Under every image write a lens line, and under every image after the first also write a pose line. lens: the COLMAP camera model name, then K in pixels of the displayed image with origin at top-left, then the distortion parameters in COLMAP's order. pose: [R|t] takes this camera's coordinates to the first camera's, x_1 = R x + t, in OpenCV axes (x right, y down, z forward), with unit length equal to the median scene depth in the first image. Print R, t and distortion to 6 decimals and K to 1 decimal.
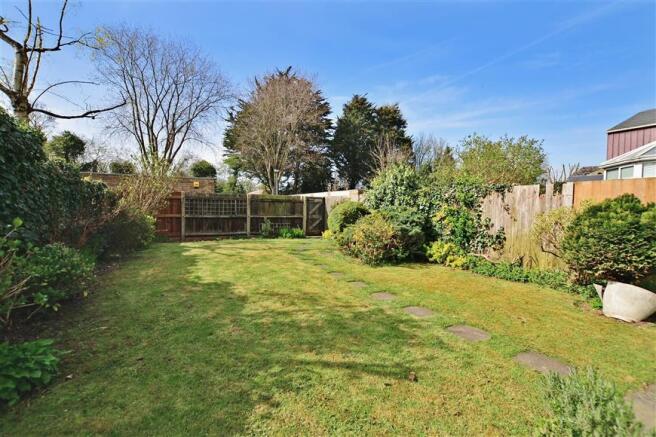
lens RADIAL K [[289.1, 0, 328.0], [0, 289.1, 218.5], [0, 0, 1]] dist [-0.018136, -0.000009]
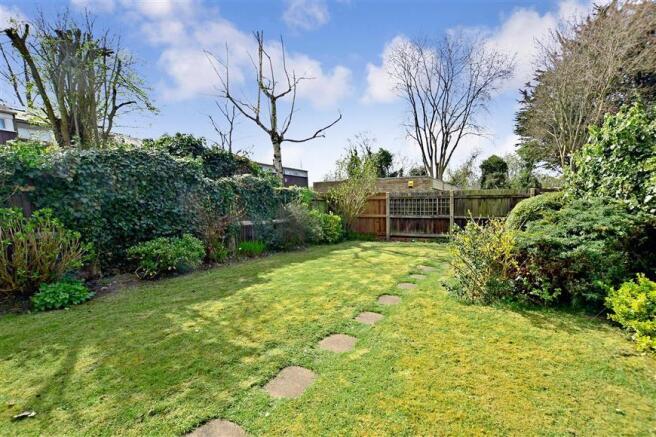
lens RADIAL K [[309.5, 0, 369.8], [0, 309.5, 237.1], [0, 0, 1]] dist [-0.000818, -0.000018]
pose [[0.603648, 0.059040, -0.795062, 0.293649], [-0.014434, 0.997900, 0.063143, -0.002568], [0.797121, -0.026640, 0.603232, 0.249266]]
